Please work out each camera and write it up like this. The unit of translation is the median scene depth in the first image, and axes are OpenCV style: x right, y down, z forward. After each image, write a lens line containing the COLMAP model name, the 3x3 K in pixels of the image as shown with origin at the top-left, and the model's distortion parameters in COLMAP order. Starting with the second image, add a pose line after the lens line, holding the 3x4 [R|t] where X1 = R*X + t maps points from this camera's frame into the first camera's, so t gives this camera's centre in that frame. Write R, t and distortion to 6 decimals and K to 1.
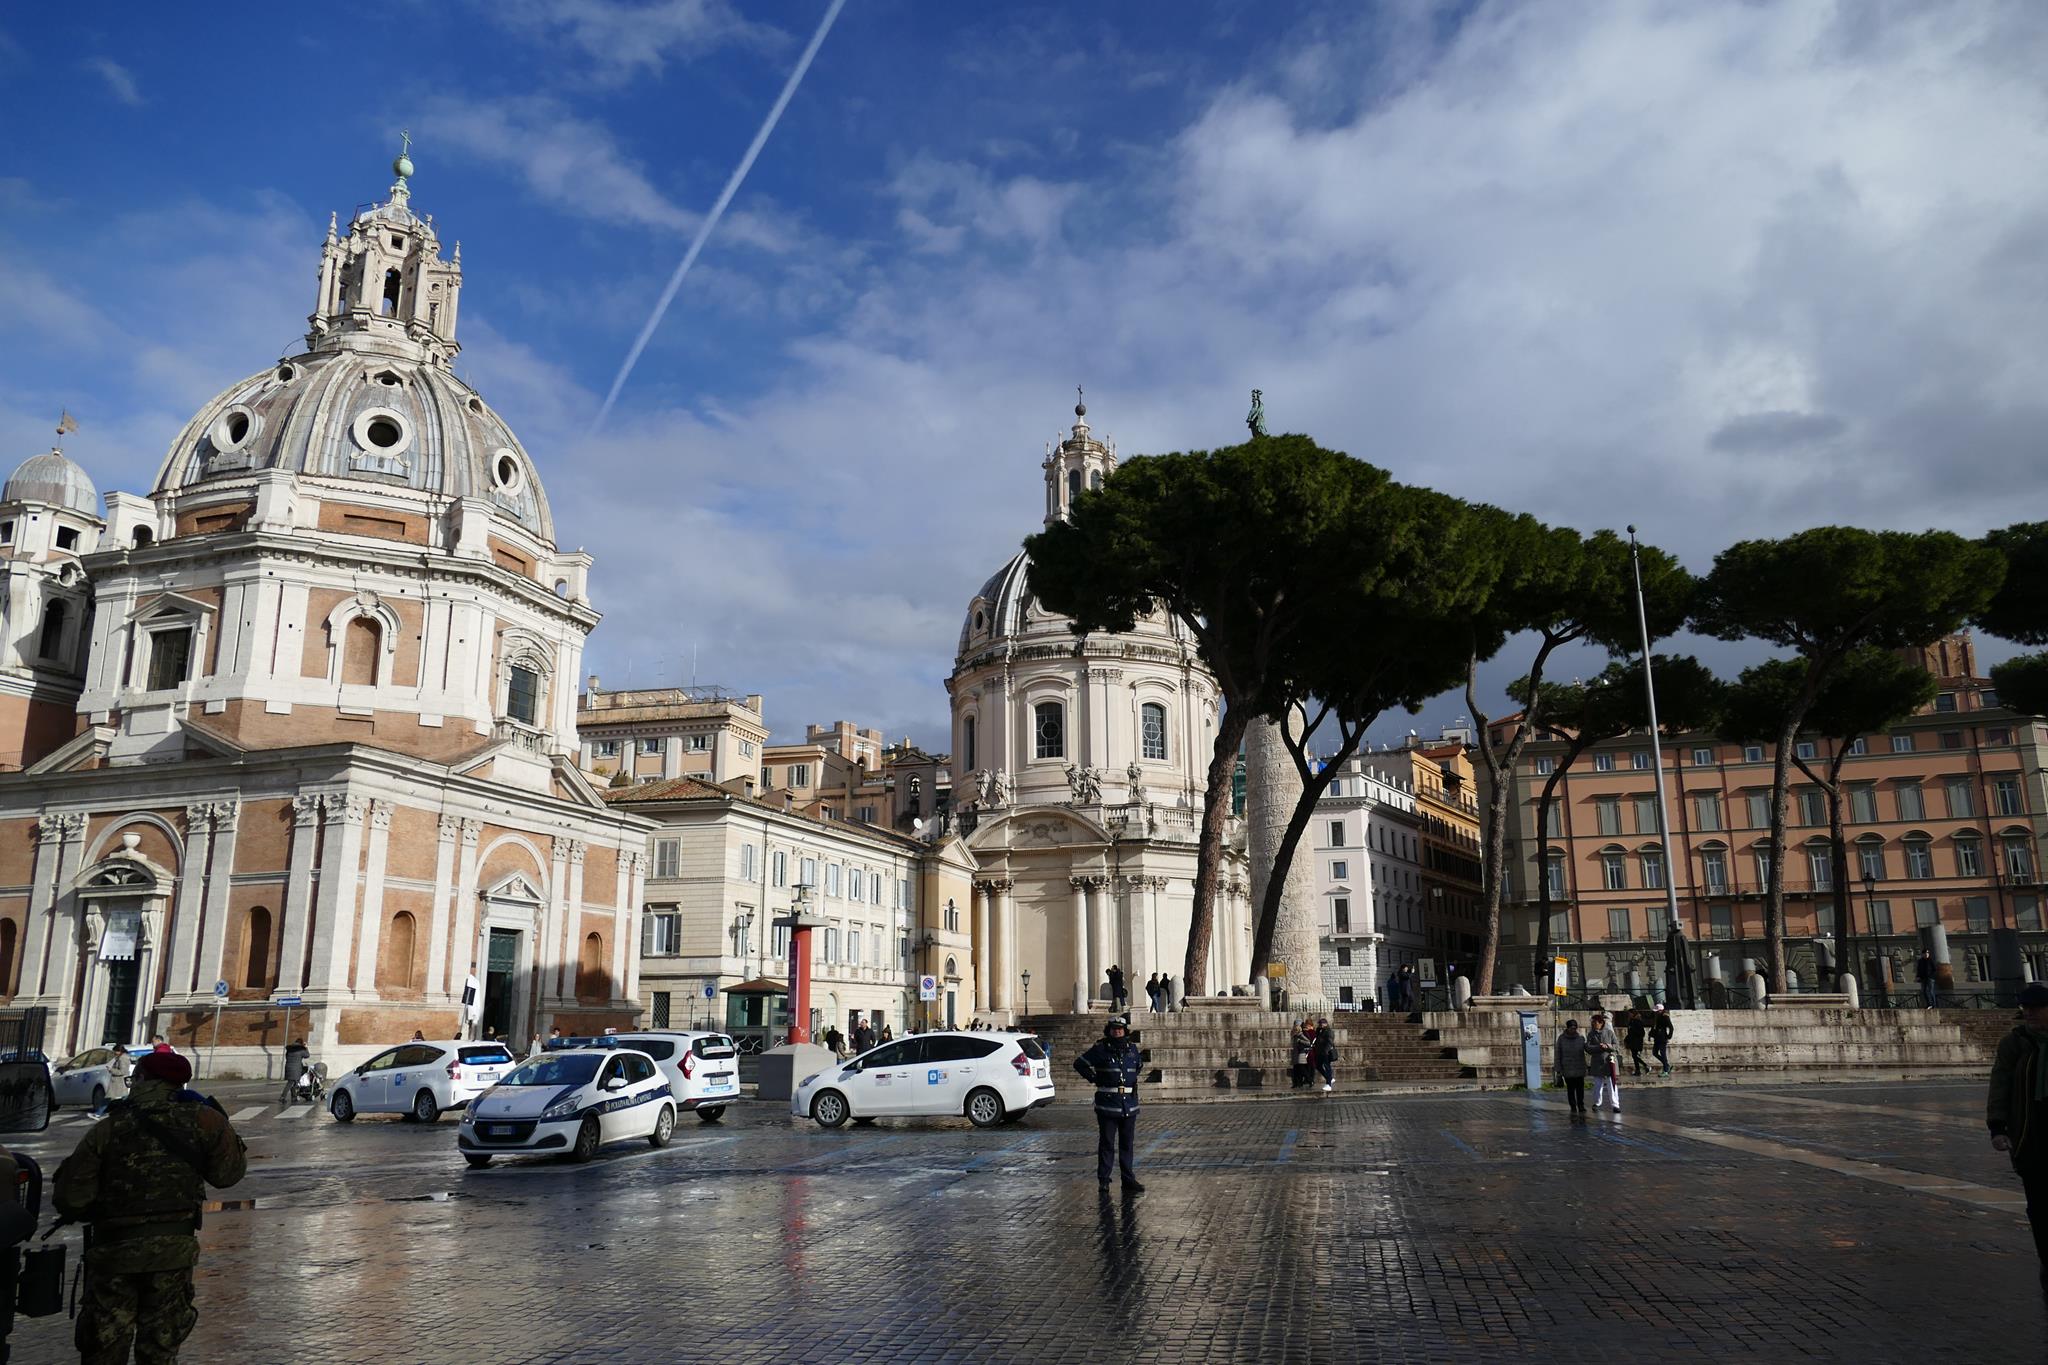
lens RADIAL K [[1461.3, 0, 1028.1], [0, 1461.3, 676.9], [0, 0, 1]] dist [-0.015405, 0.005929]
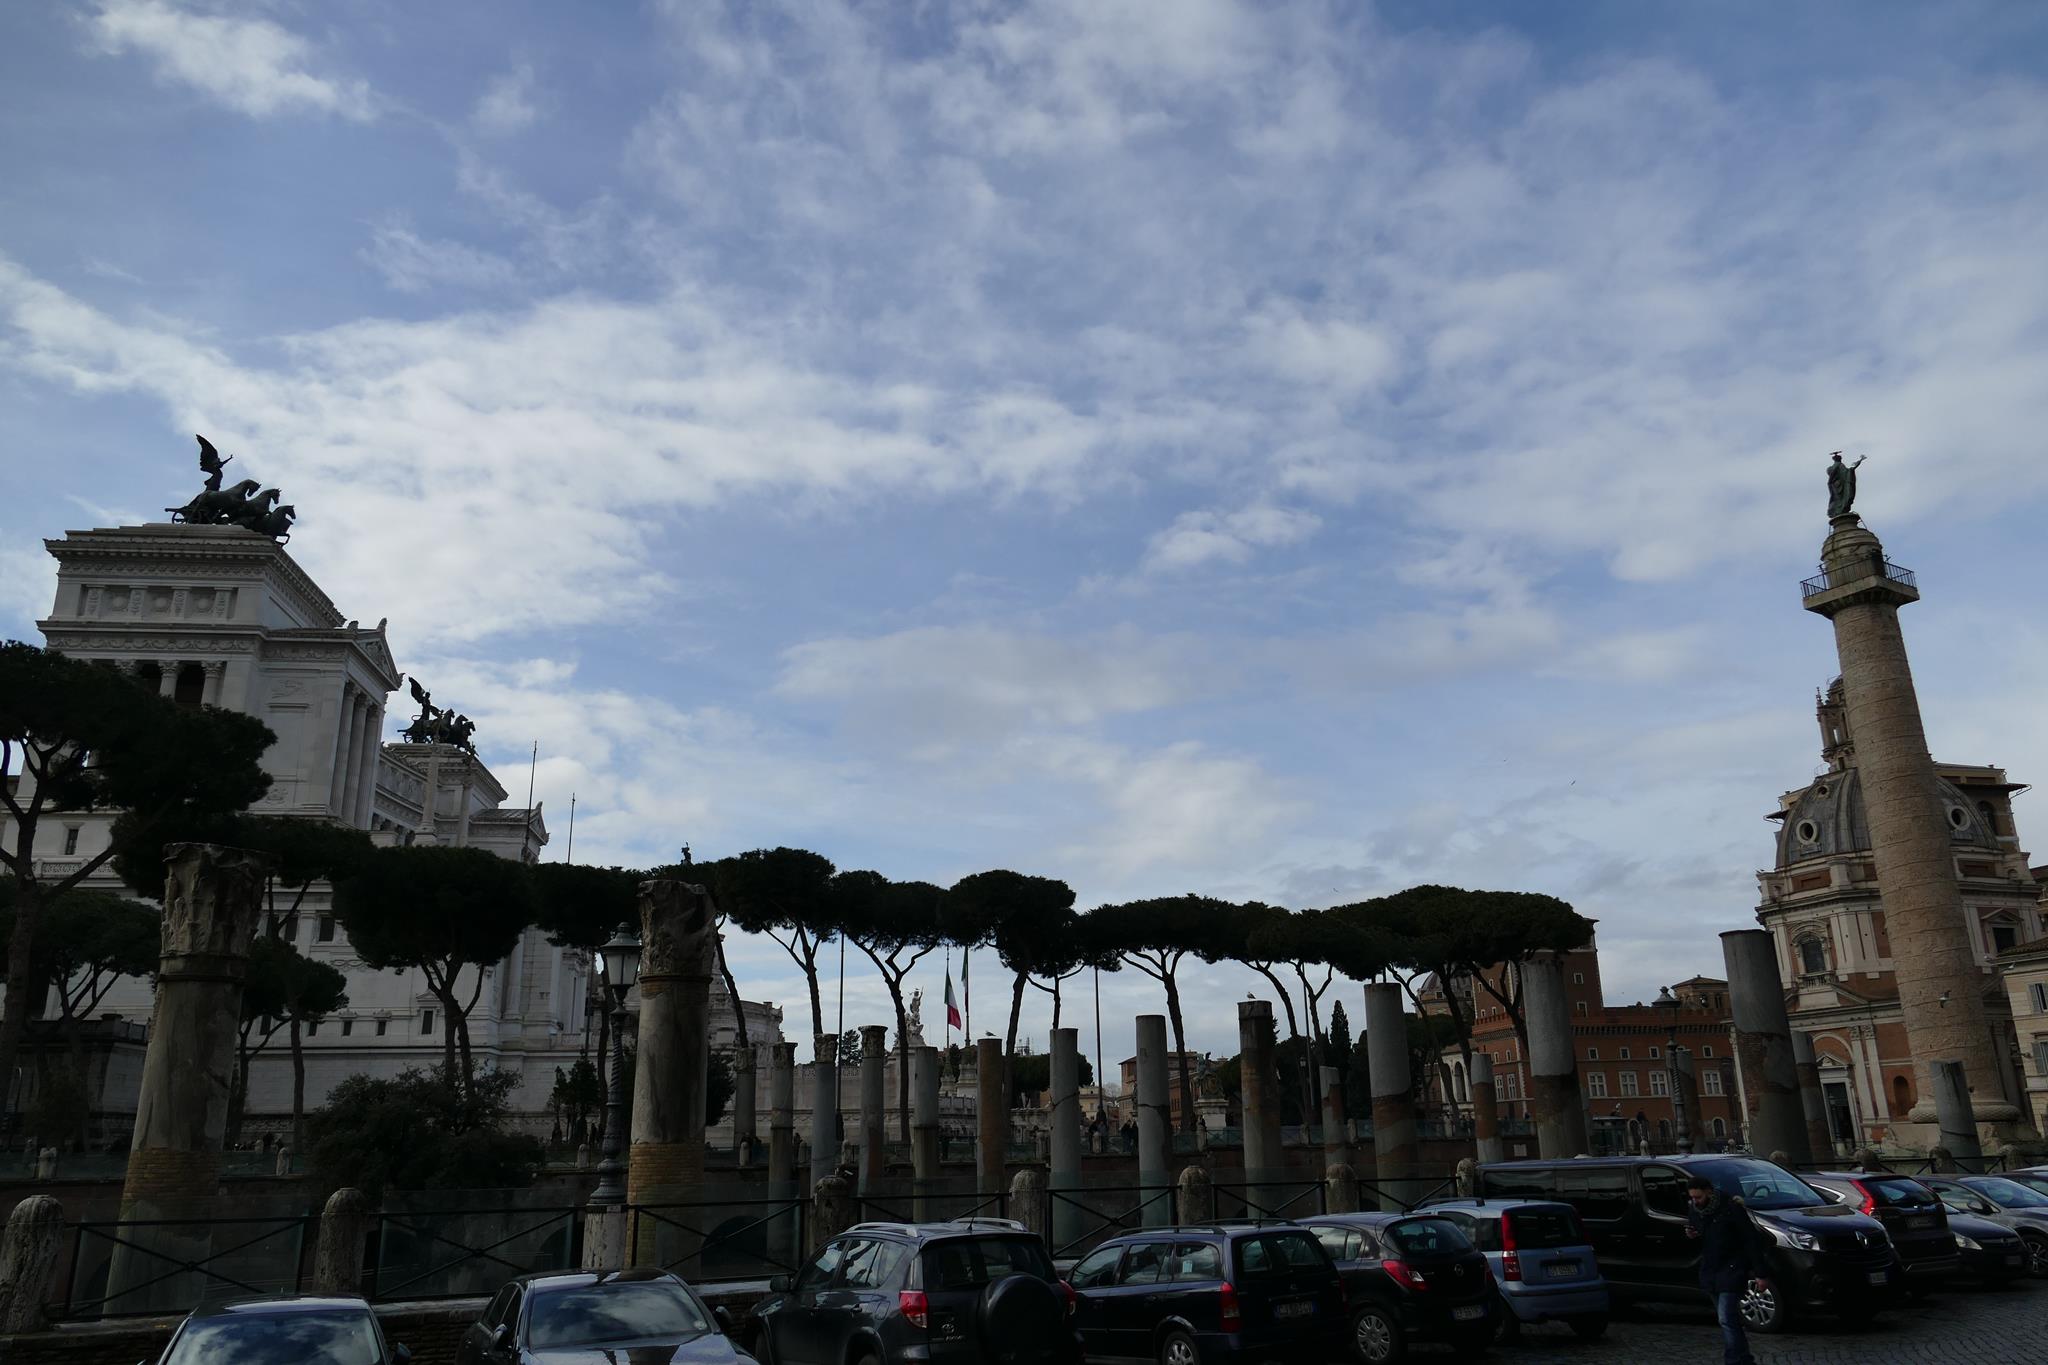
lens RADIAL K [[1482.2, 0, 1025.9], [0, 1482.2, 674.9], [0, 0, 1]] dist [-0.004379, -0.000815]
pose [[-0.806906, -0.154153, -0.570211, 1.612688], [0.167017, 0.866409, -0.470575, 0.423881], [0.566576, -0.474945, -0.673364, 1.866380]]
